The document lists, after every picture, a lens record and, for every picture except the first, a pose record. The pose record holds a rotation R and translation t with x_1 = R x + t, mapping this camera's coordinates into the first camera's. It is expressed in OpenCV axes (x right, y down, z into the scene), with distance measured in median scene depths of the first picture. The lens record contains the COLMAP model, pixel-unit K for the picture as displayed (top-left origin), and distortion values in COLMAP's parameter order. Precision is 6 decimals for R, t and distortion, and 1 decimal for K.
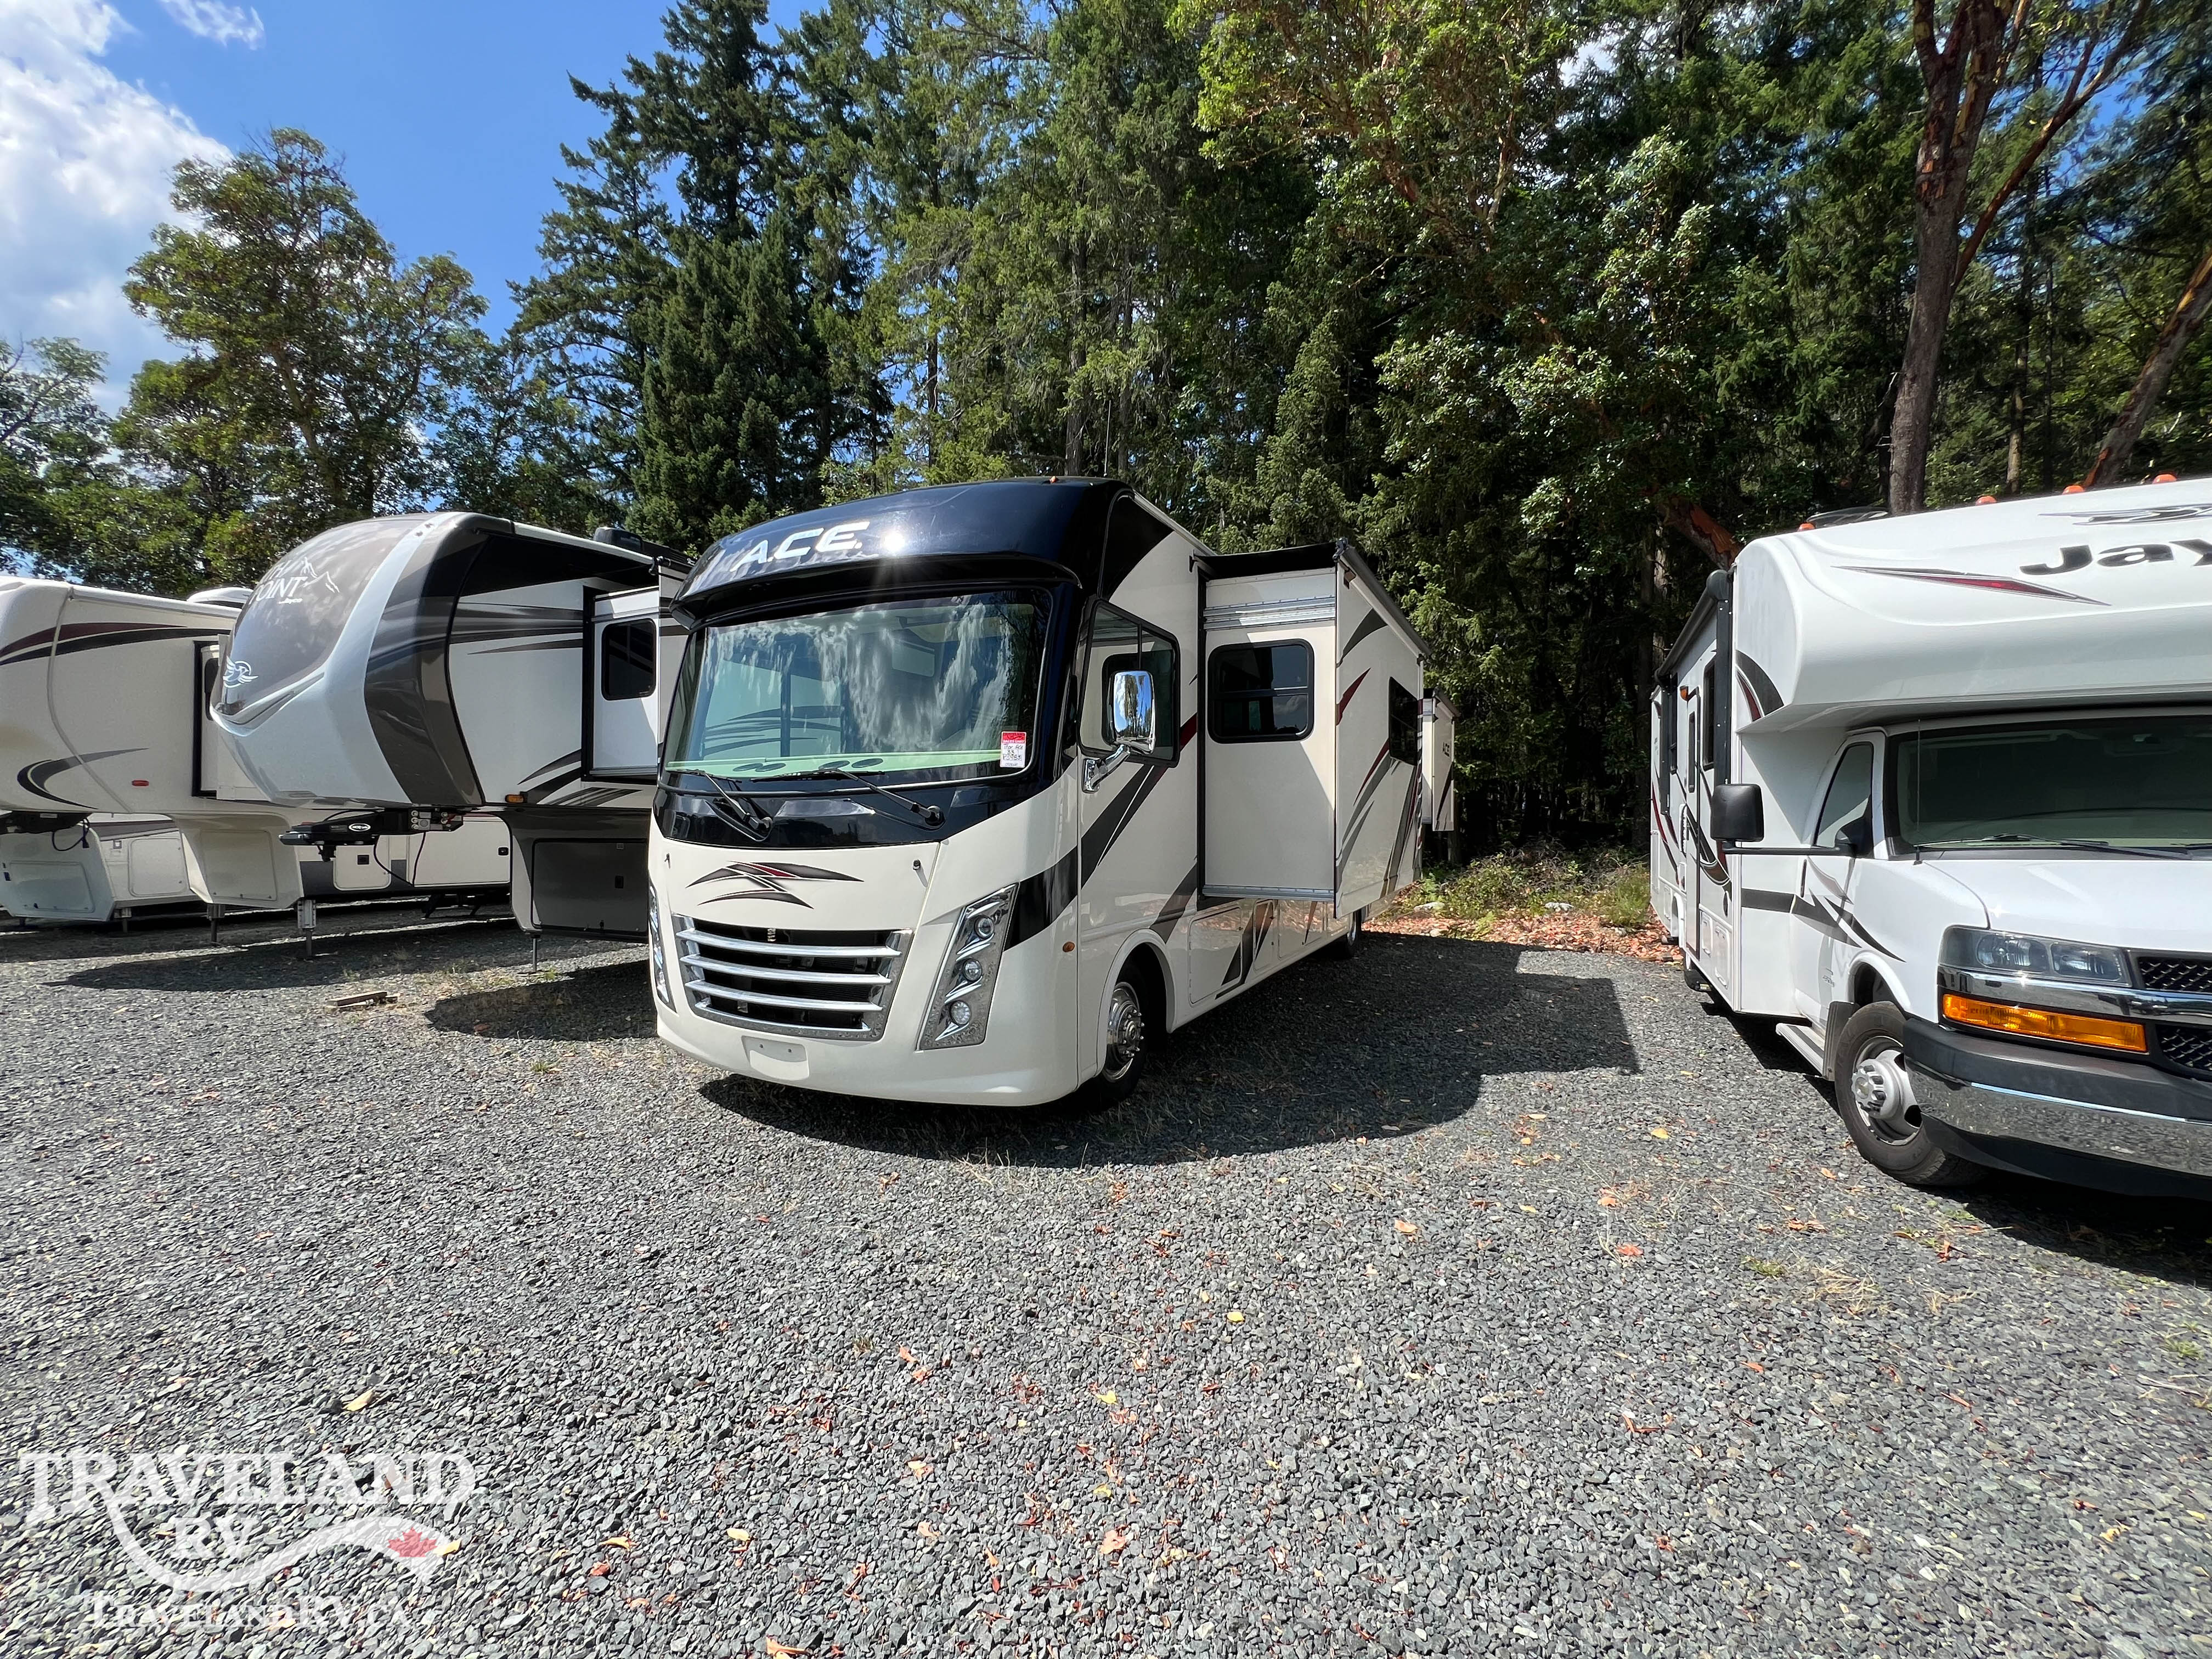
lens RADIAL K [[889.7, 0, 1111.6], [0, 889.7, 825.0], [0, 0, 1]] dist [-0.003582, 0.000800]
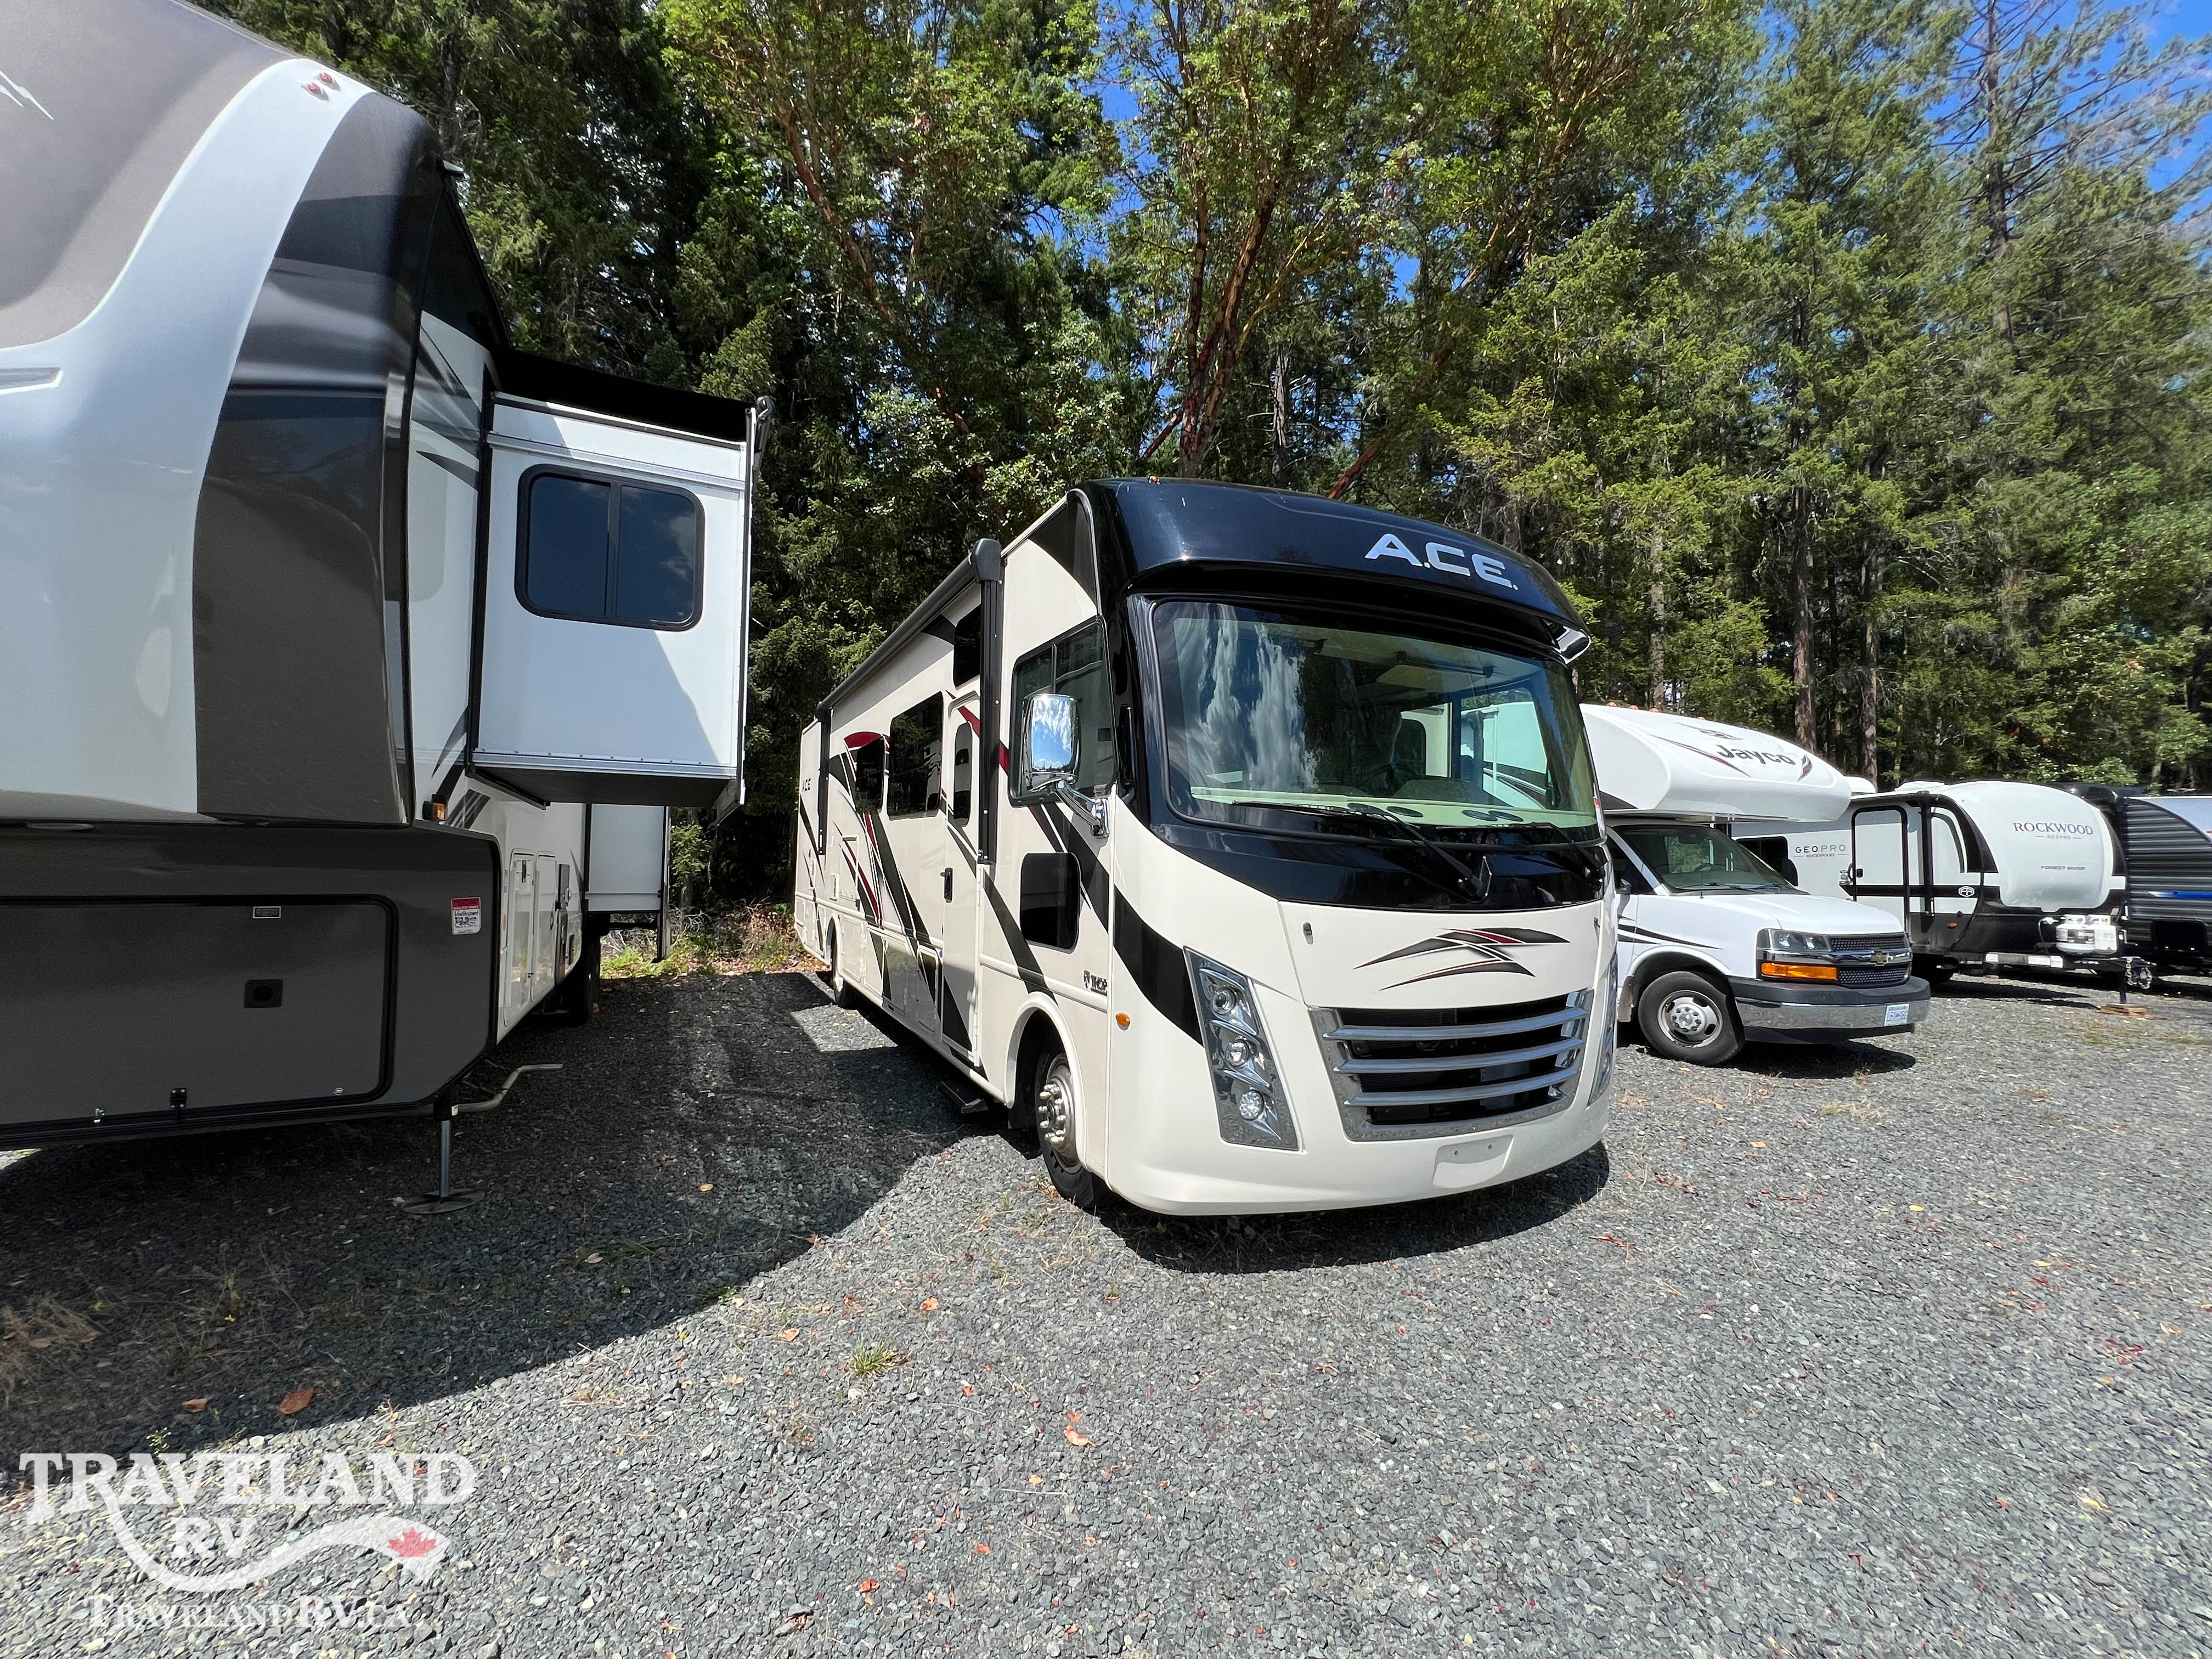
lens RADIAL K [[889.7, 0, 1107.9], [0, 889.7, 825.1], [0, 0, 1]] dist [-0.003582, 0.000800]
pose [[0.605722, 0.041699, 0.794583, -1.261631], [-0.015398, 0.999053, -0.040692, -0.015778], [-0.795528, 0.012413, 0.605790, 0.757418]]
